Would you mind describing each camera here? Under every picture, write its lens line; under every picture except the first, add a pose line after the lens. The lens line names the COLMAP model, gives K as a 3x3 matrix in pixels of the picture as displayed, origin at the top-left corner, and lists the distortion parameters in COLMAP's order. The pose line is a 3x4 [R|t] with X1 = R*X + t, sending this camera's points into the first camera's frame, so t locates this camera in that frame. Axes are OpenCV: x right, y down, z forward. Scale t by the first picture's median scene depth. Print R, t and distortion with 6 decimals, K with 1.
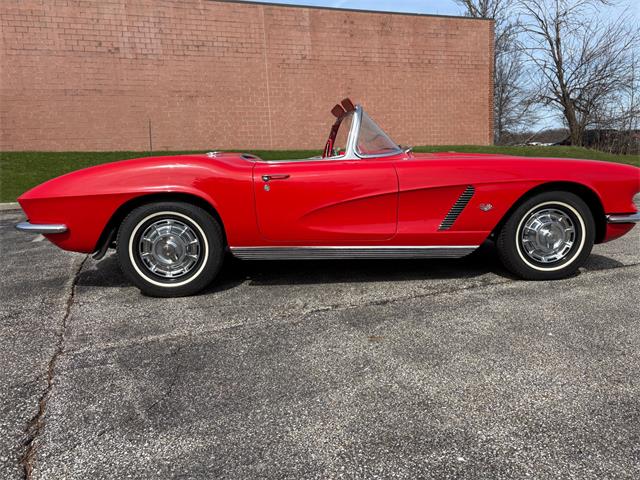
lens RADIAL K [[487.6, 0, 316.6], [0, 487.6, 236.0], [0, 0, 1]] dist [0.052814, -0.056321]
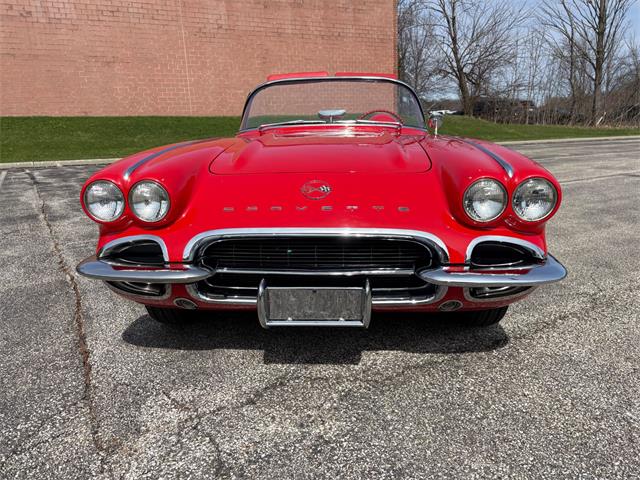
lens RADIAL K [[487.6, 0, 319.7], [0, 487.6, 237.4], [0, 0, 1]] dist [0.052814, -0.056321]
pose [[0.989079, -0.024588, 0.145322, 0.021168], [0.013679, 0.997045, 0.075595, 0.008153], [-0.146751, -0.072782, 0.986492, -0.100102]]
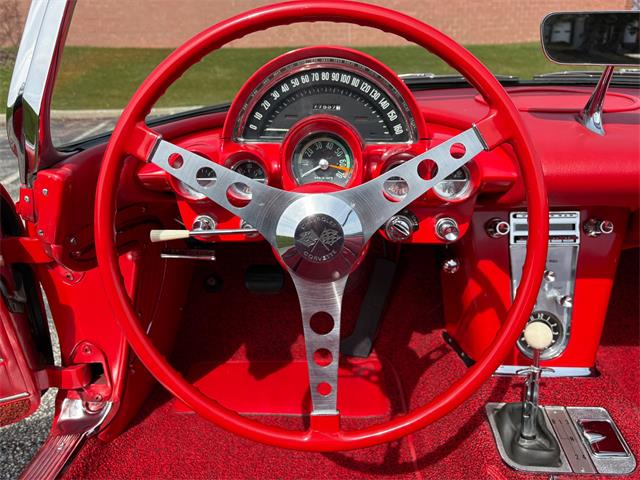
lens RADIAL K [[487.6, 0, 317.8], [0, 487.6, 244.9], [0, 0, 1]] dist [0.052814, -0.056321]
pose [[0.985715, 0.070399, -0.153004, 0.010216], [-0.036395, 0.976022, 0.214609, -0.018432], [0.164443, -0.205975, 0.964641, 0.083496]]
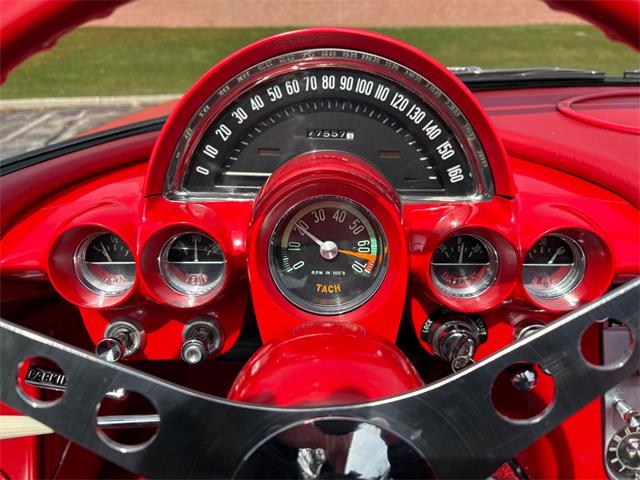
lens RADIAL K [[487.6, 0, 323.4], [0, 487.6, 246.4], [0, 0, 1]] dist [0.052814, -0.056321]
pose [[0.990623, 0.068734, -0.118077, -0.001175], [-0.037465, 0.967771, 0.249030, -0.028533], [0.131388, -0.242272, 0.961271, 0.141311]]
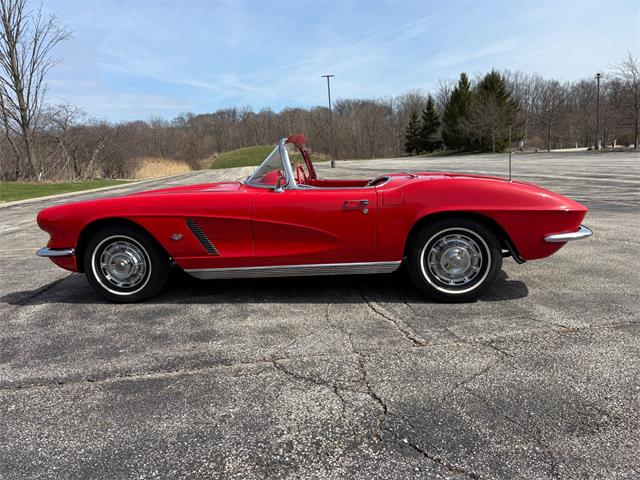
lens RADIAL K [[487.6, 0, 321.5], [0, 487.6, 239.8], [0, 0, 1]] dist [0.052814, -0.056321]
pose [[0.237862, -0.144486, 0.960492, -0.184907], [0.187680, 0.977075, 0.100502, -0.020364], [-0.952994, 0.156360, 0.259526, 0.094400]]
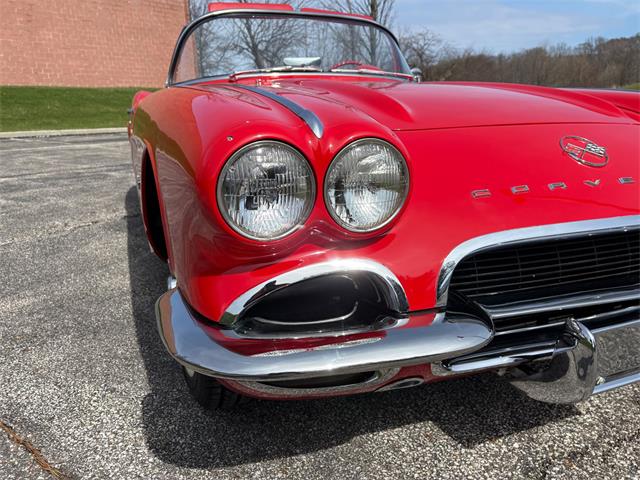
lens RADIAL K [[487.6, 0, 319.3], [0, 487.6, 242.6], [0, 0, 1]] dist [0.052814, -0.056321]
pose [[0.837571, -0.127268, 0.531299, -0.018594], [0.061610, 0.988288, 0.139609, 0.006788], [-0.542844, -0.084199, 0.835602, -0.042794]]
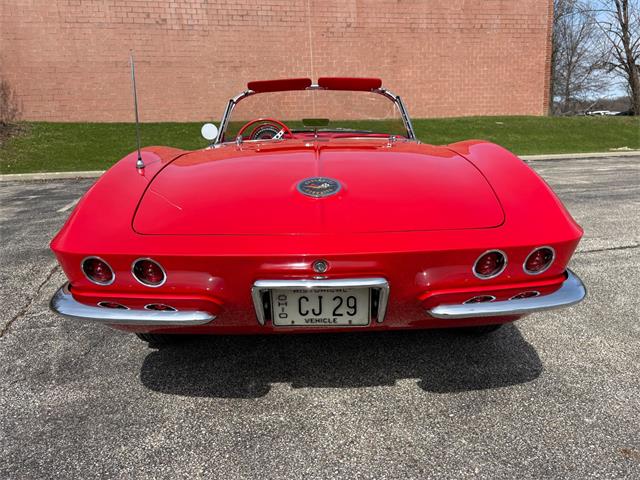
lens RADIAL K [[487.6, 0, 324.2], [0, 487.6, 236.9], [0, 0, 1]] dist [0.052814, -0.056321]
pose [[0.994800, 0.025751, -0.098540, 0.033380], [-0.019331, 0.997661, 0.065564, -0.004222], [0.099998, -0.063318, 0.992971, -0.008768]]
